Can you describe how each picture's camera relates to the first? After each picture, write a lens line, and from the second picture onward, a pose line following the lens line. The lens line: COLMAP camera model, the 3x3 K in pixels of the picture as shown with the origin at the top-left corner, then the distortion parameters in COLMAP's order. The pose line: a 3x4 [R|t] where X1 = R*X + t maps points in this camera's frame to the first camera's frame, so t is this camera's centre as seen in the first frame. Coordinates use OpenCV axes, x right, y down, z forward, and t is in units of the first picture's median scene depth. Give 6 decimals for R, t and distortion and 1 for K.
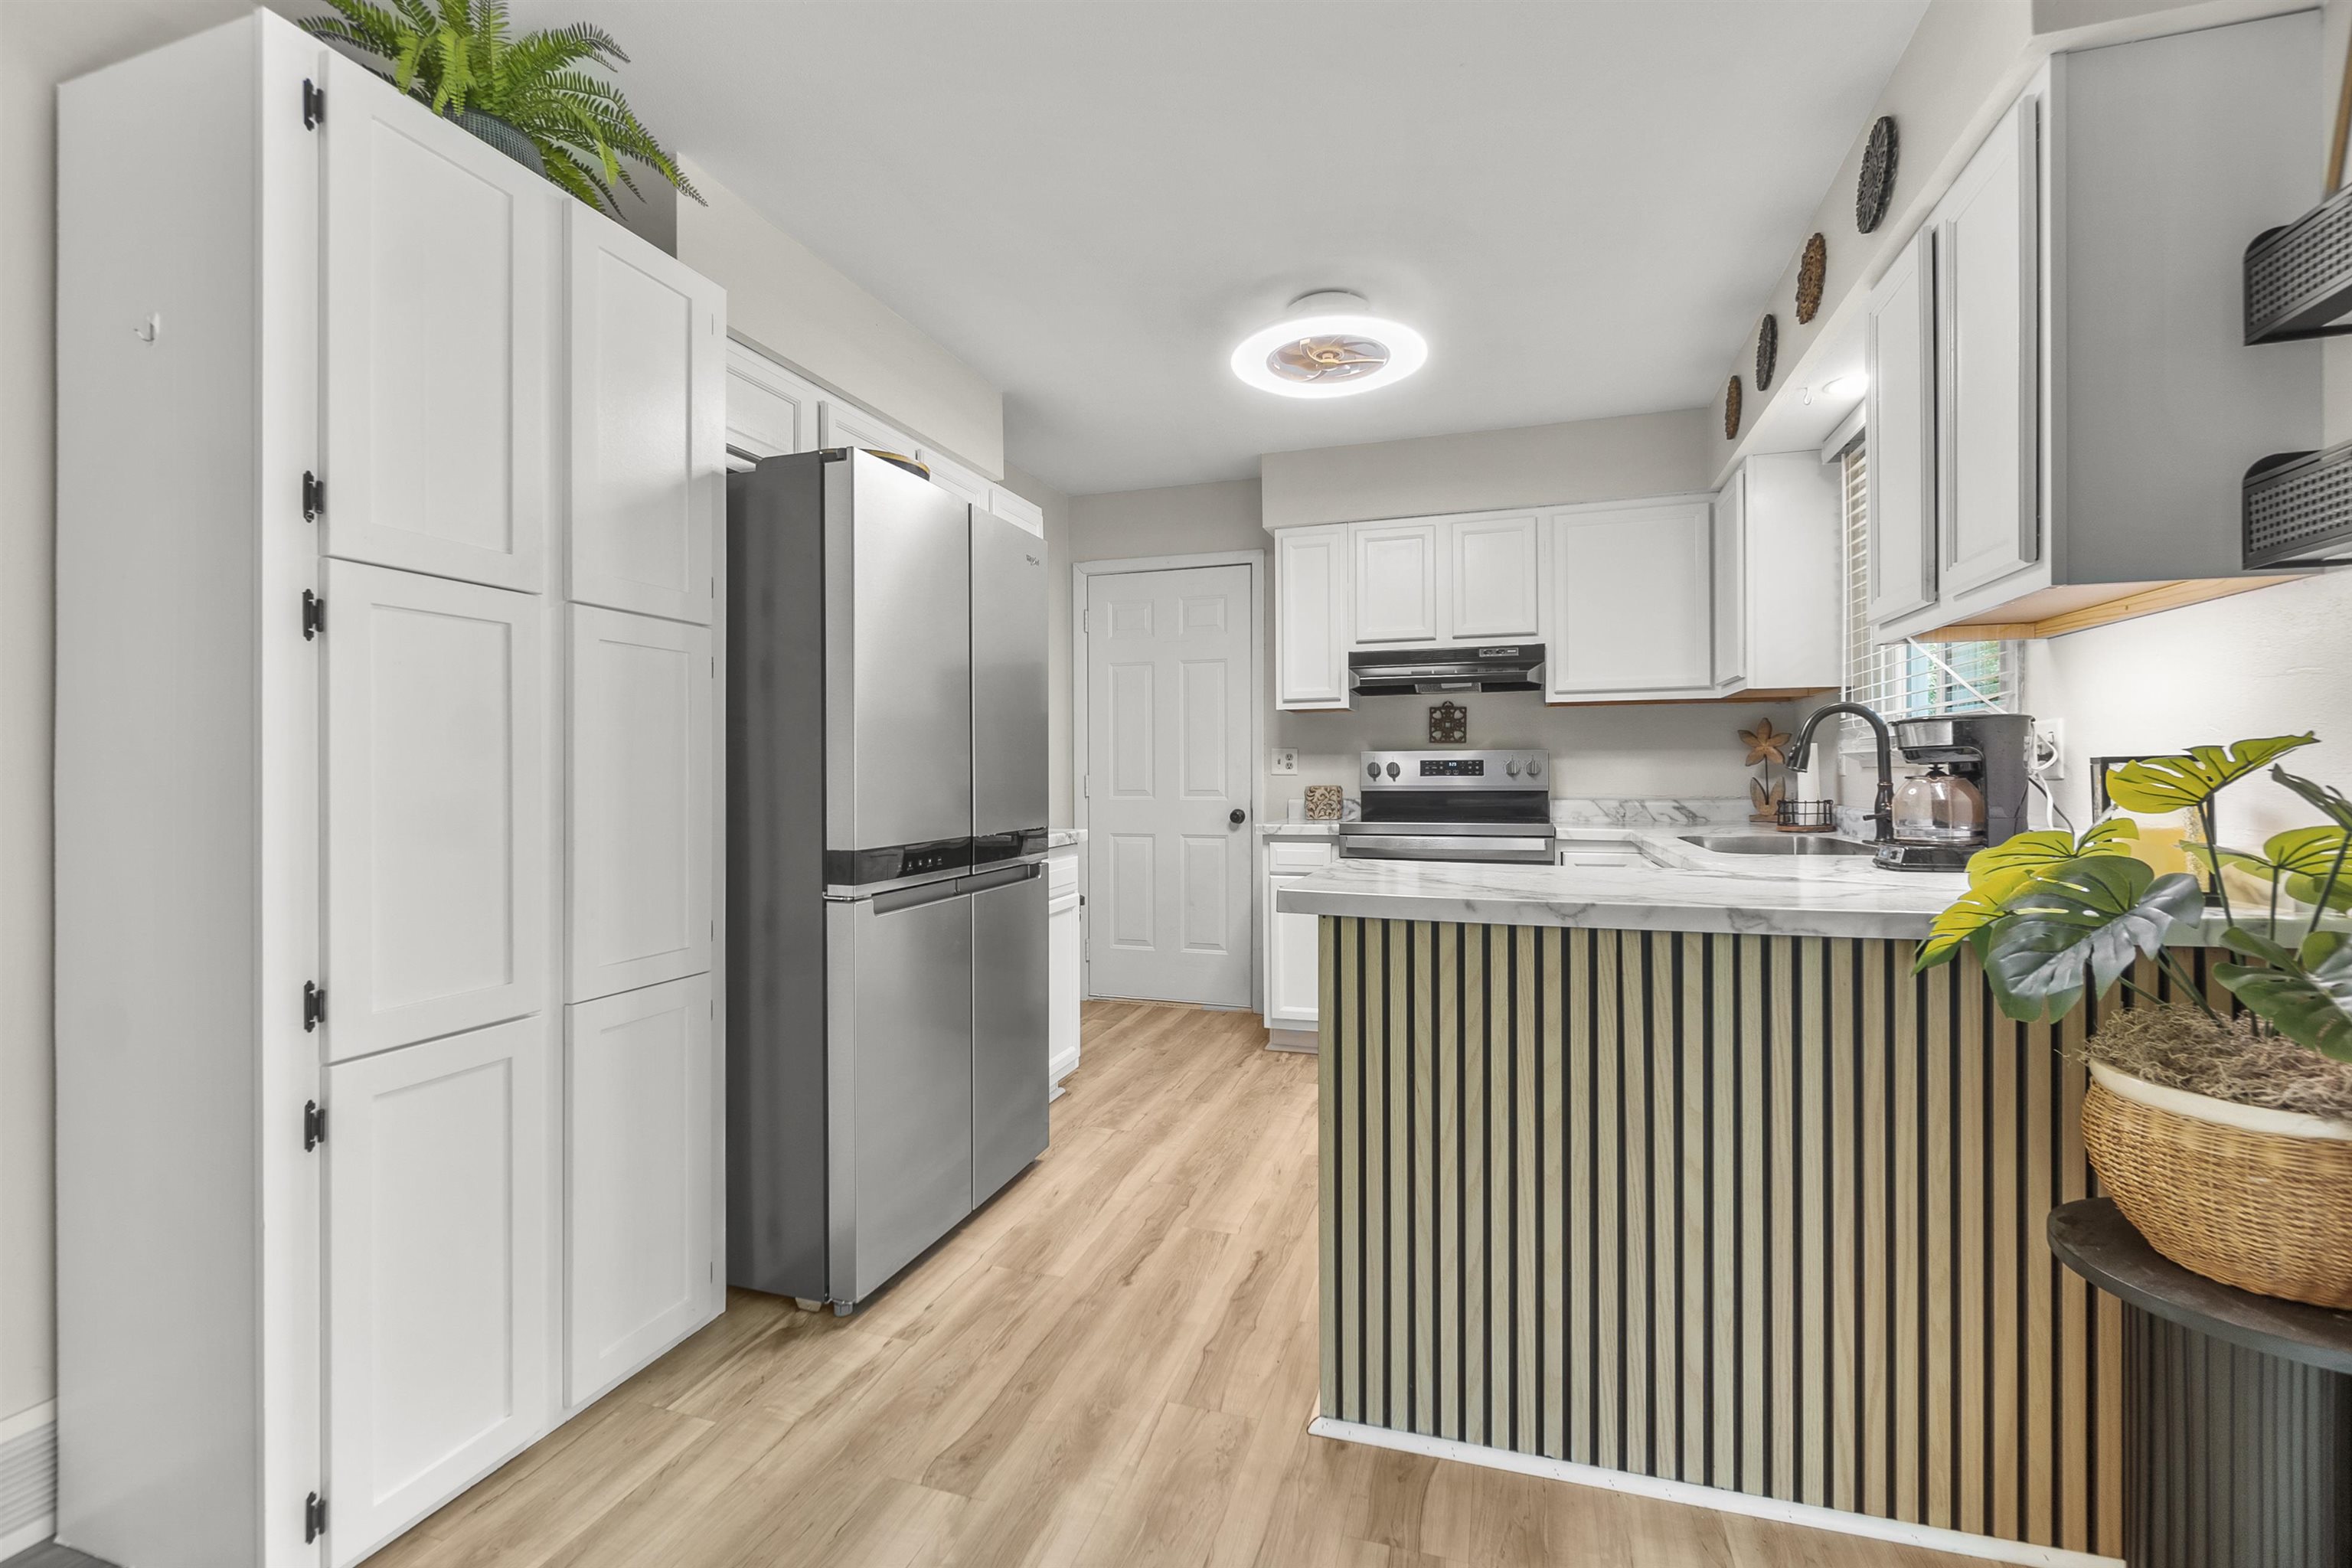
lens RADIAL K [[1020.8, 0, 1179.2], [0, 1020.8, 769.1], [0, 0, 1]] dist [-0.008197, 0.001902]
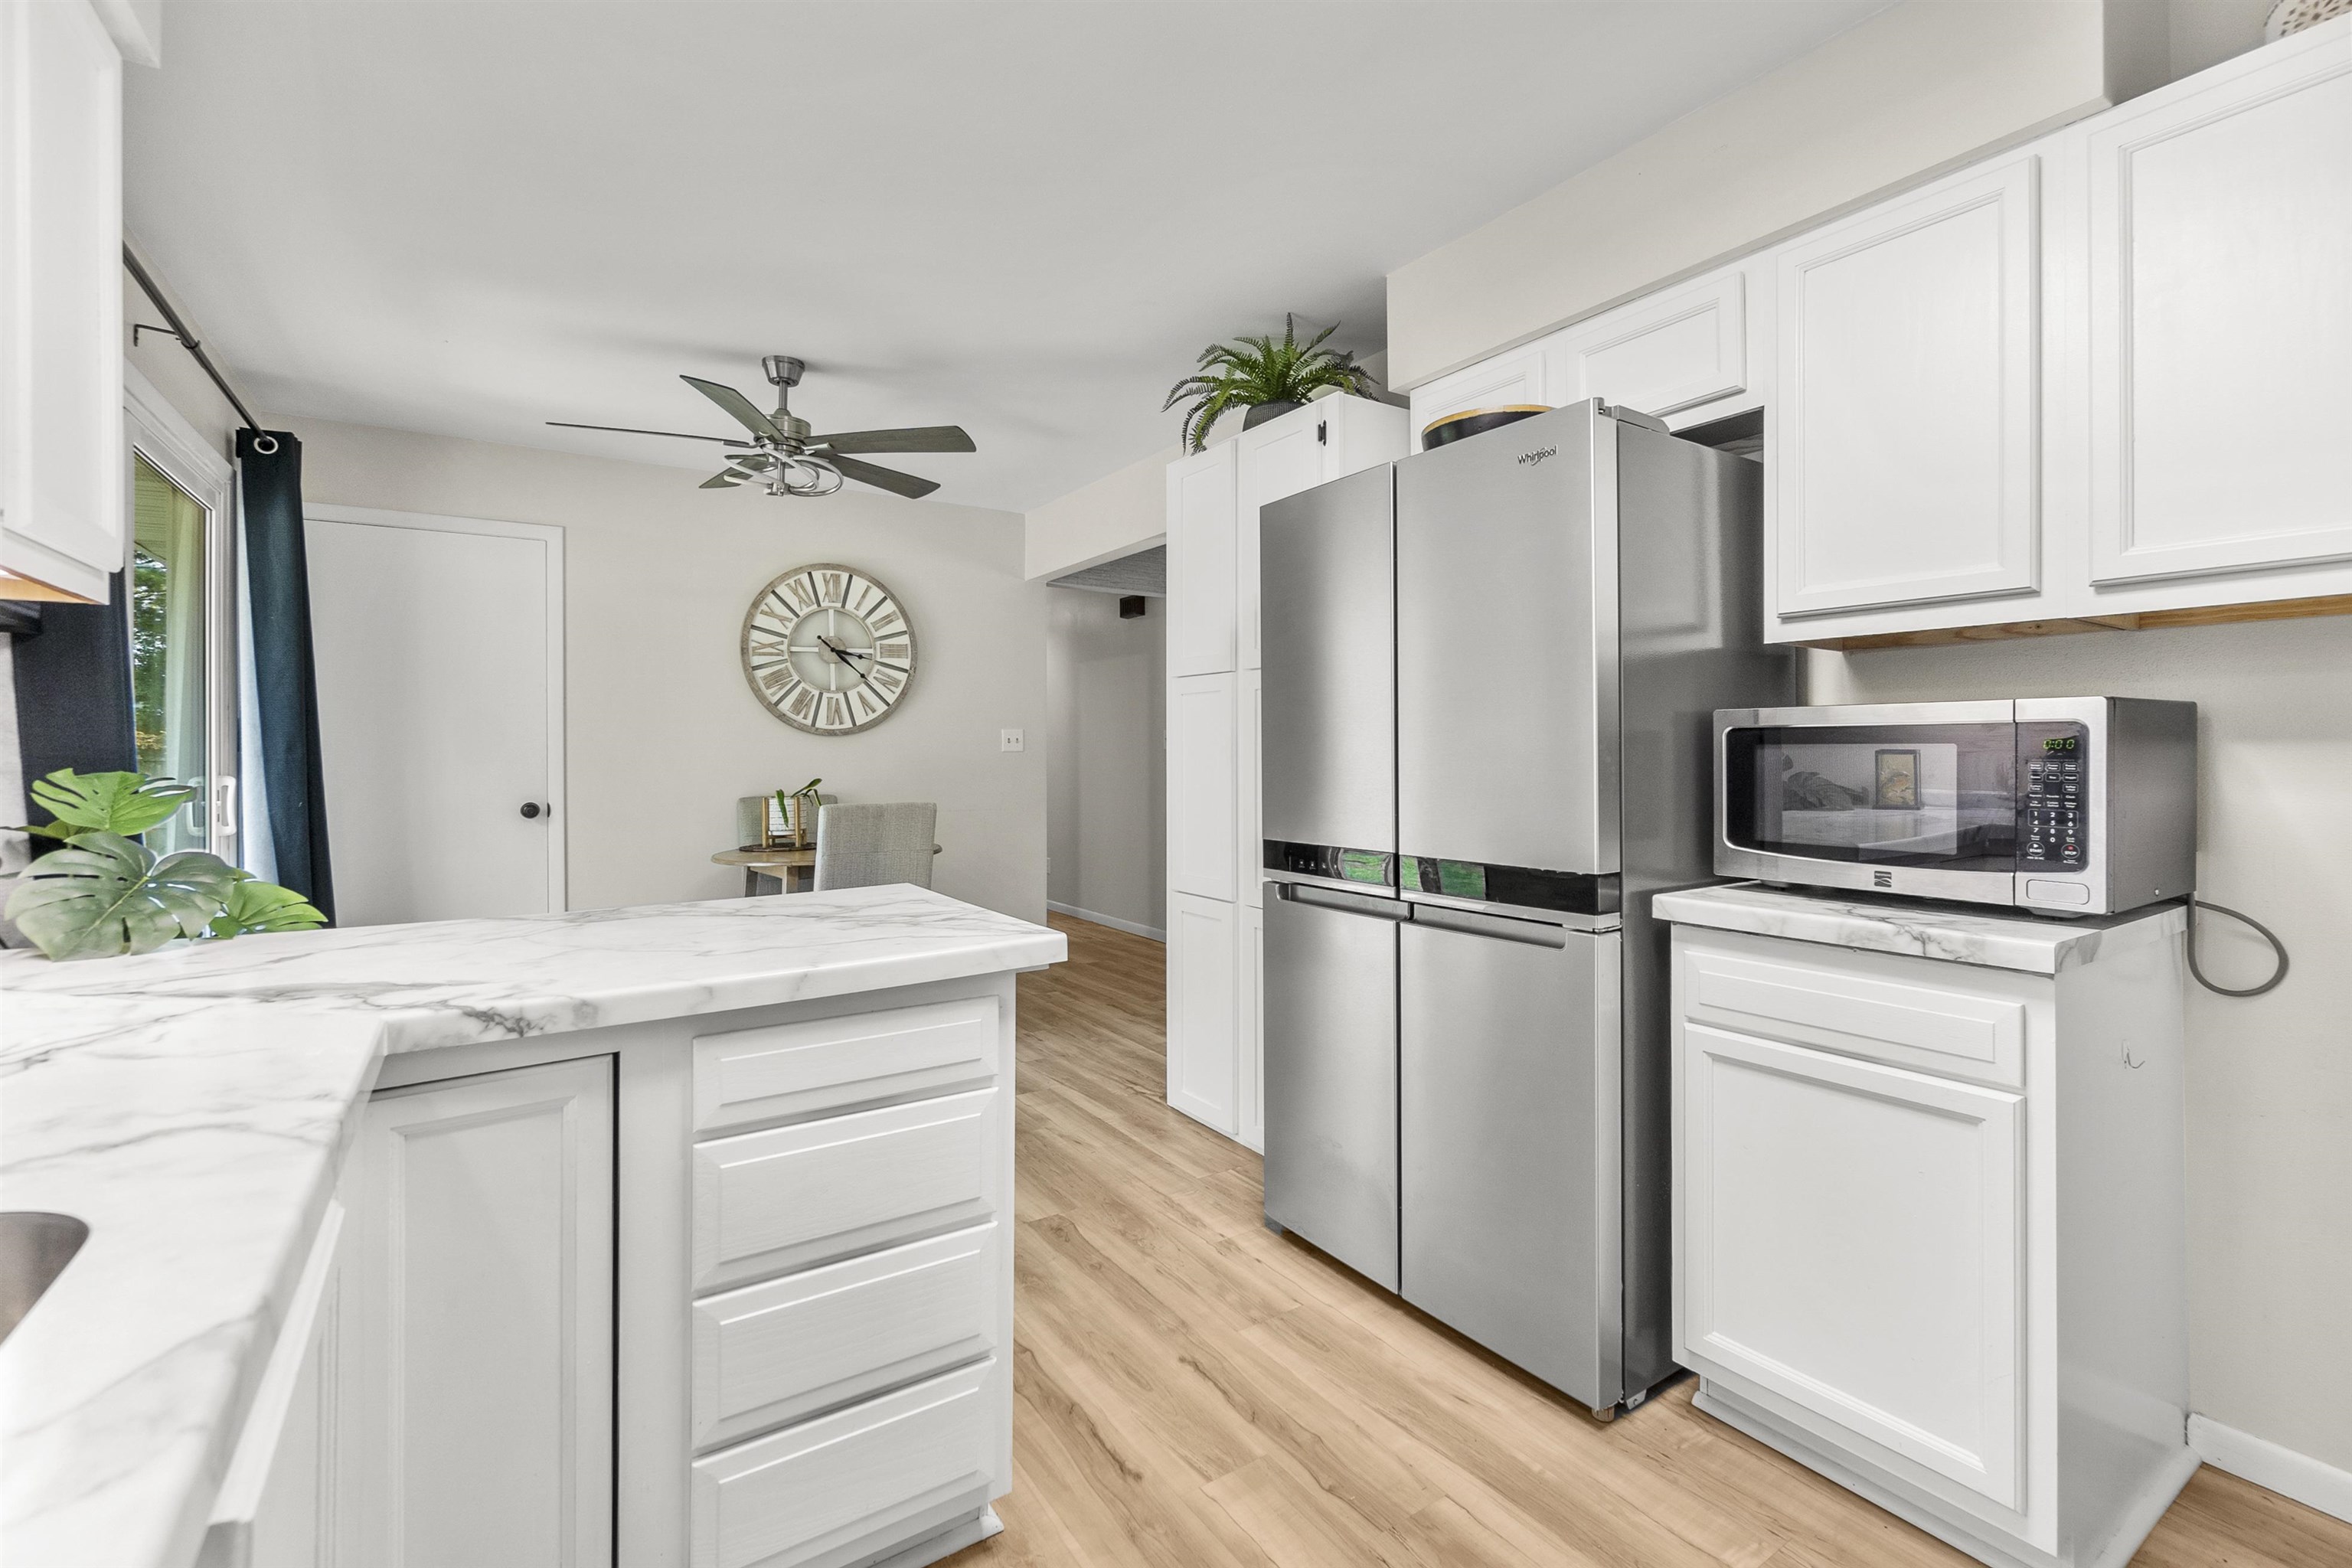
lens RADIAL K [[1020.8, 0, 1151.3], [0, 1020.8, 756.8], [0, 0, 1]] dist [-0.008197, 0.001902]
pose [[-0.635684, 0.014865, -0.771807, 0.653841], [0.013618, 0.999875, 0.008041, -0.025823], [0.771830, -0.005399, -0.635806, 1.576900]]
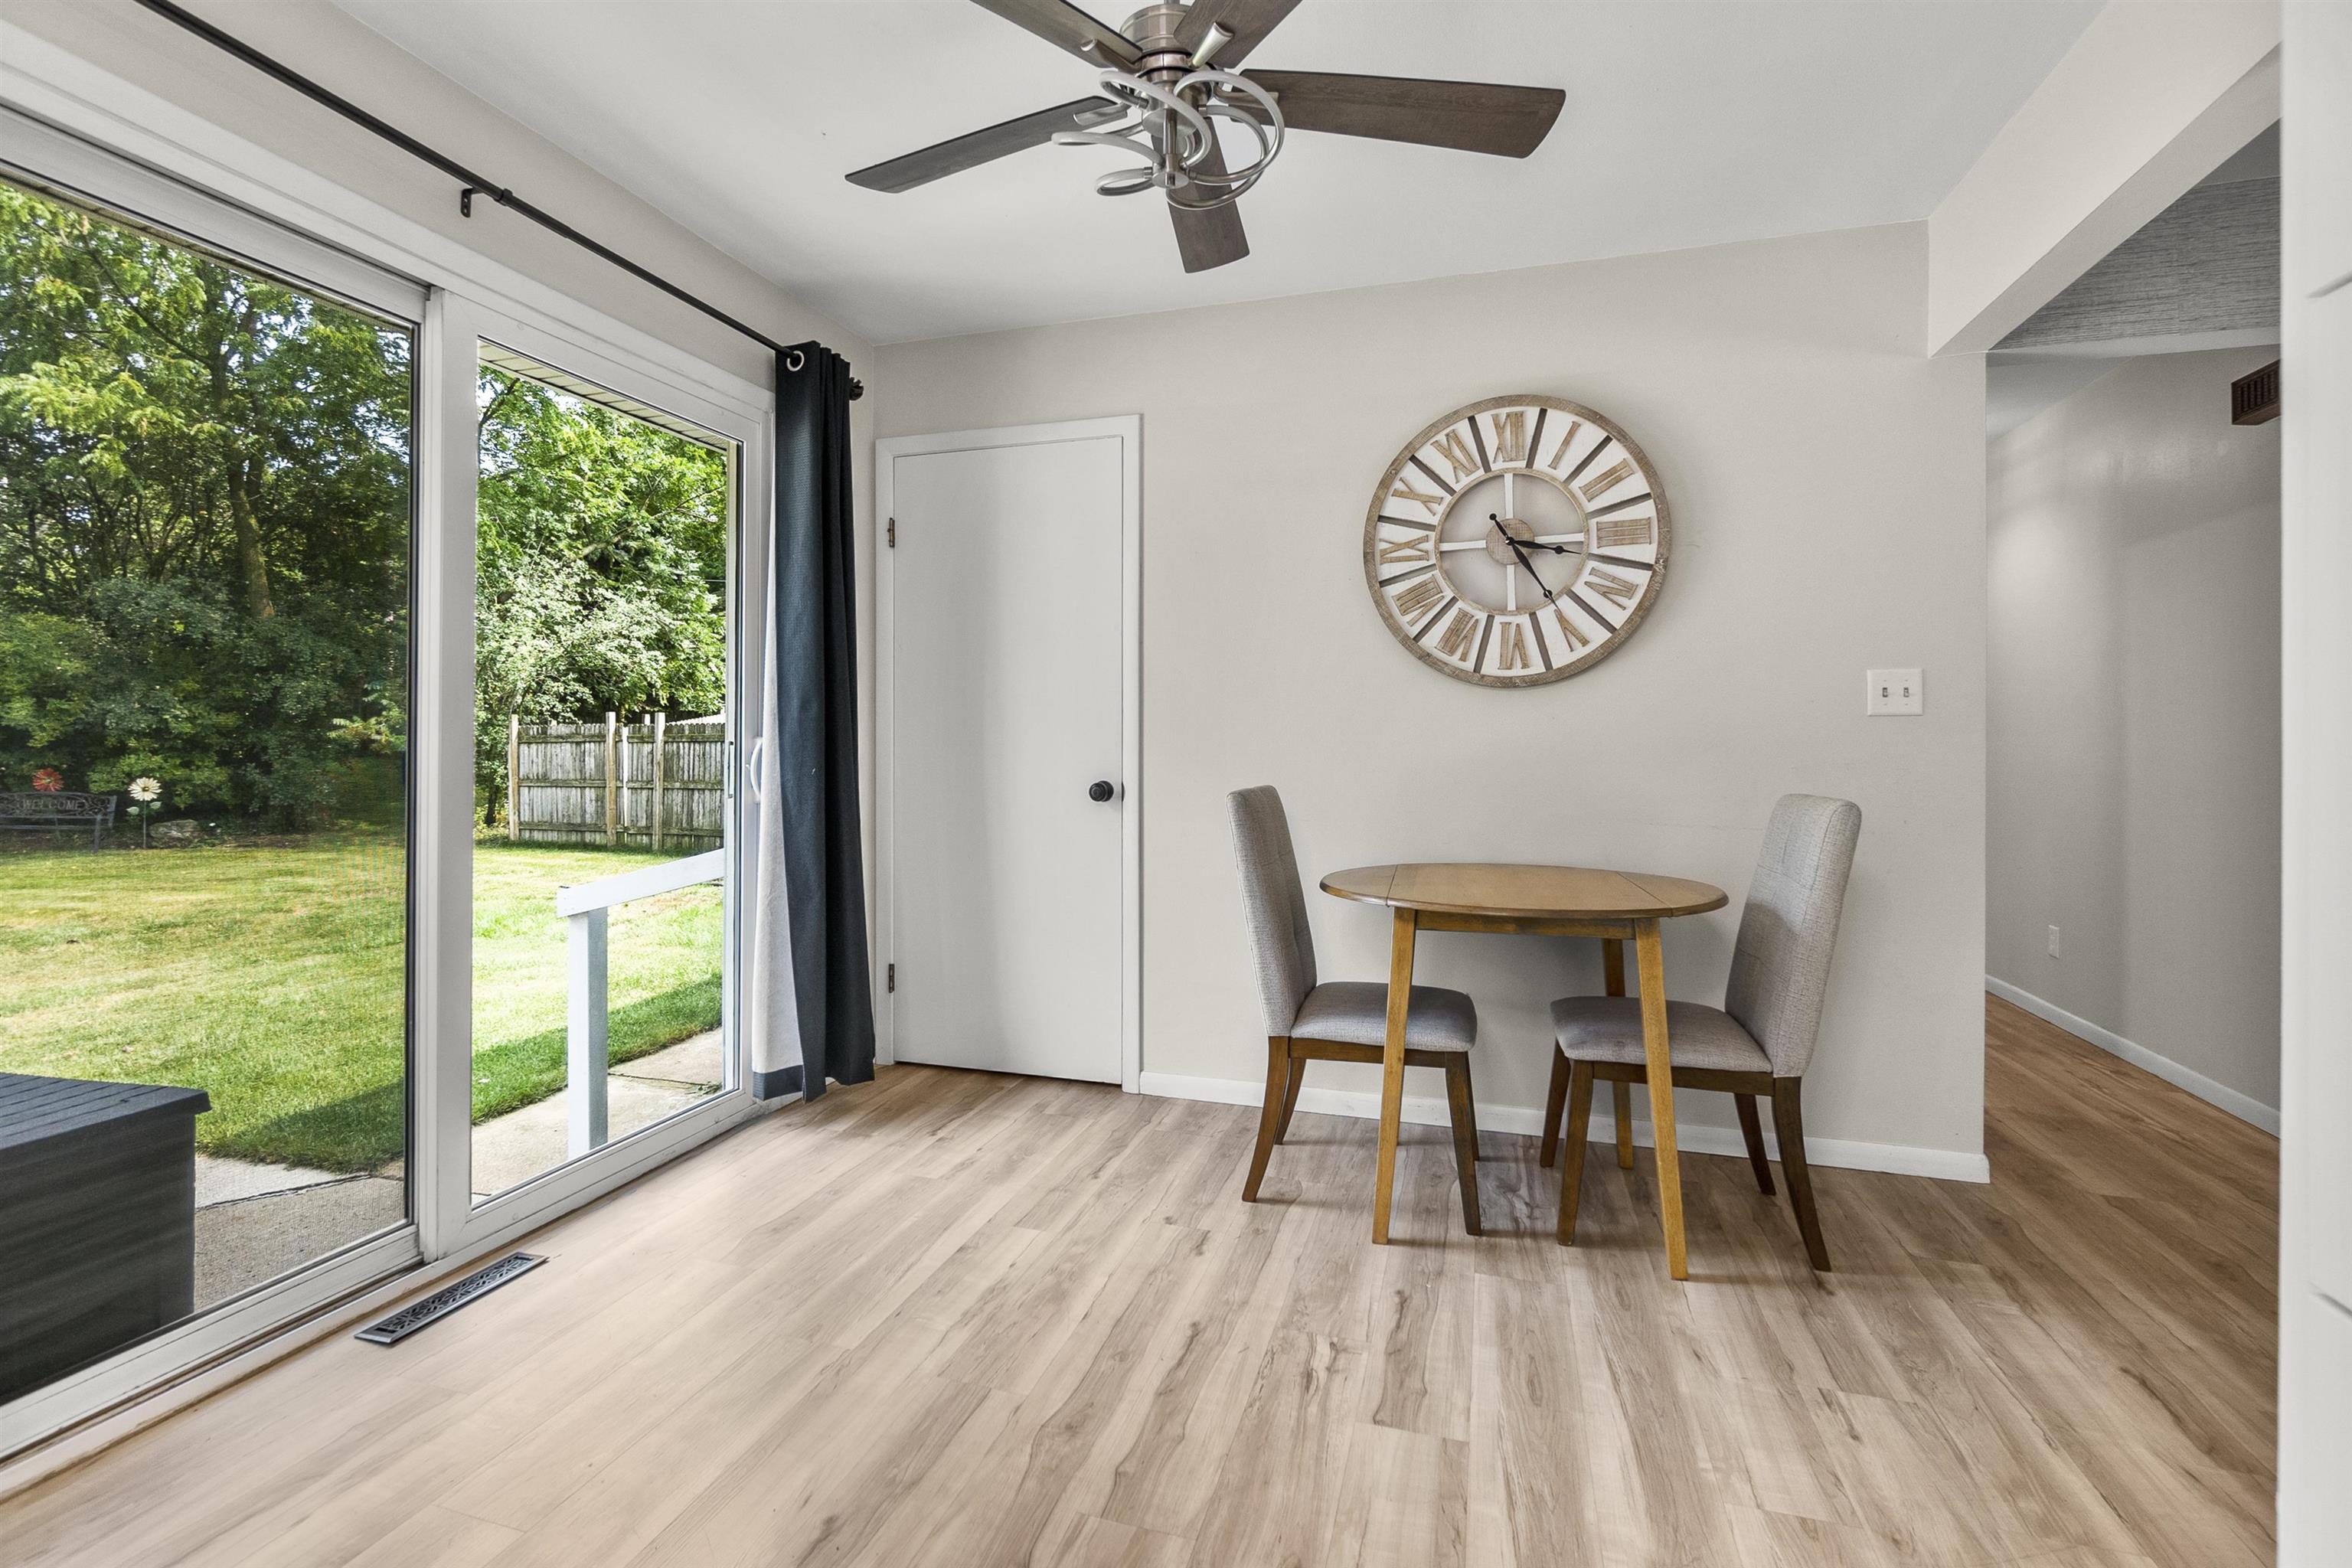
lens RADIAL K [[1020.8, 0, 1167.3], [0, 1020.8, 753.6], [0, 0, 1]] dist [-0.008197, 0.001902]
pose [[-0.999768, 0.004697, -0.021027, -0.158744], [0.004566, 0.999970, 0.006284, 0.012409], [0.021056, 0.006187, -0.999759, 0.930000]]
